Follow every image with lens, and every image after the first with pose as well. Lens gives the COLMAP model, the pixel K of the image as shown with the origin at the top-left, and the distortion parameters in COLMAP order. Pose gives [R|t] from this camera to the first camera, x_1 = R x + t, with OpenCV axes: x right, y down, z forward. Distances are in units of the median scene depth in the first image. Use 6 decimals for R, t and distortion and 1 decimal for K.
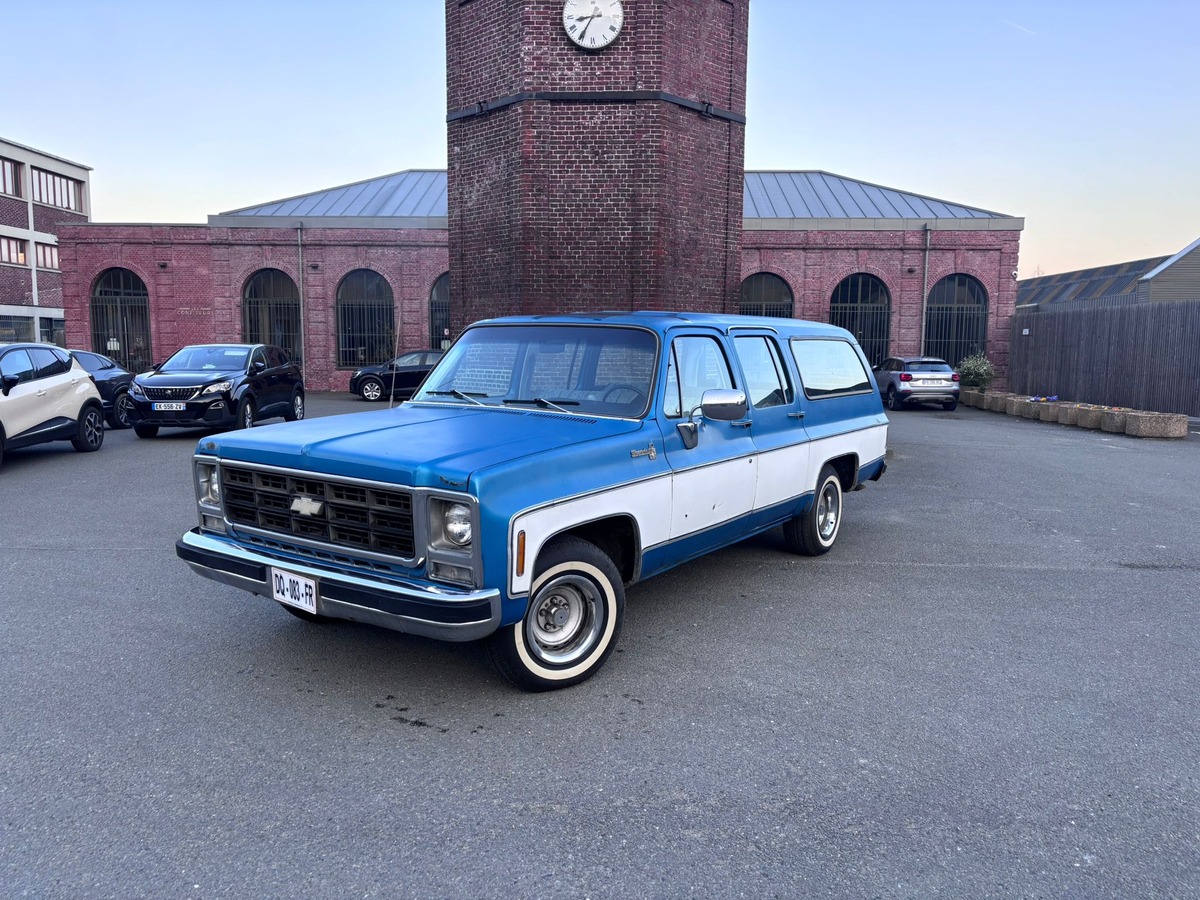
lens RADIAL K [[904.6, 0, 581.5], [0, 904.6, 450.5], [0, 0, 1]] dist [0.048732, -0.065508]
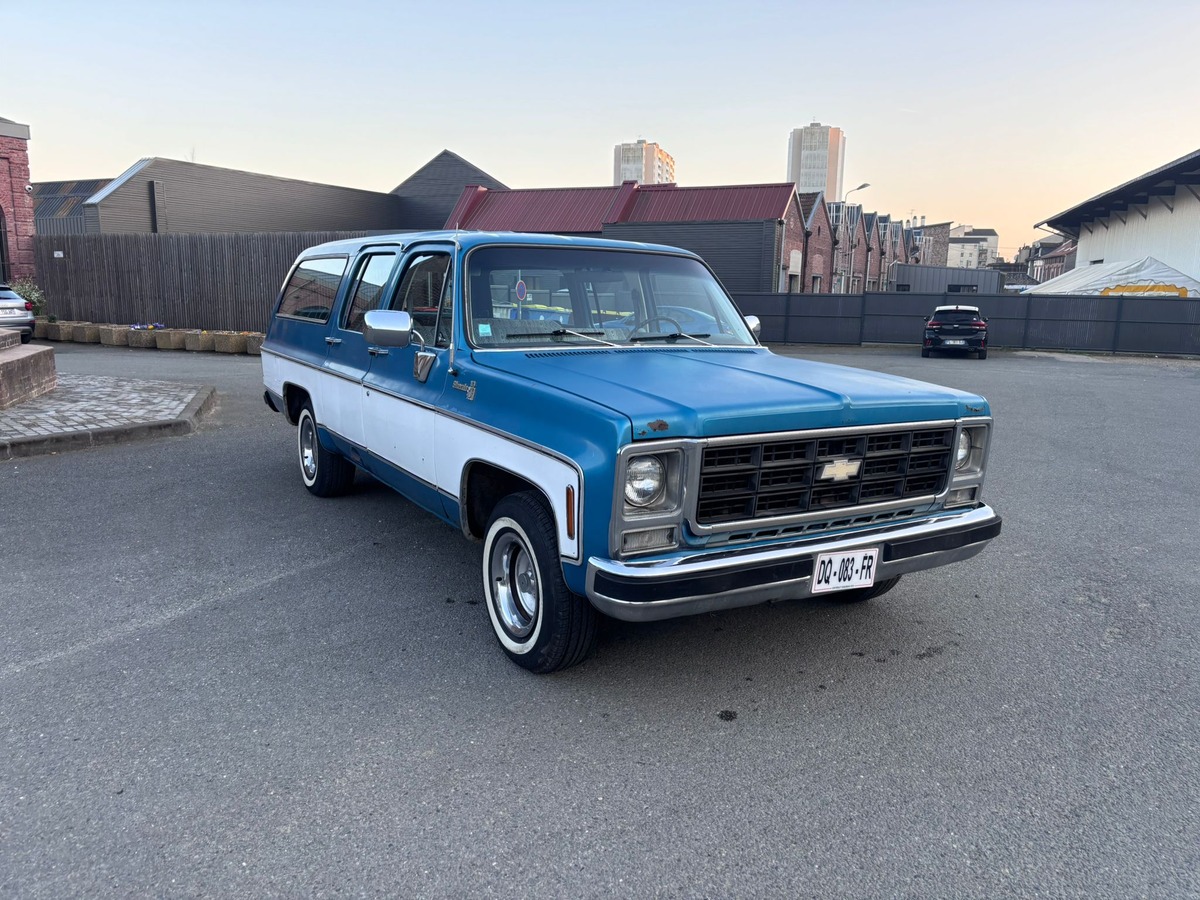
lens RADIAL K [[907.7, 0, 605.6], [0, 907.7, 448.7], [0, 0, 1]] dist [0.060181, -0.068033]
pose [[0.415150, -0.158956, 0.895759, -0.351166], [0.088870, 0.986994, 0.133958, -0.027555], [-0.905402, 0.023993, 0.423877, 0.257821]]
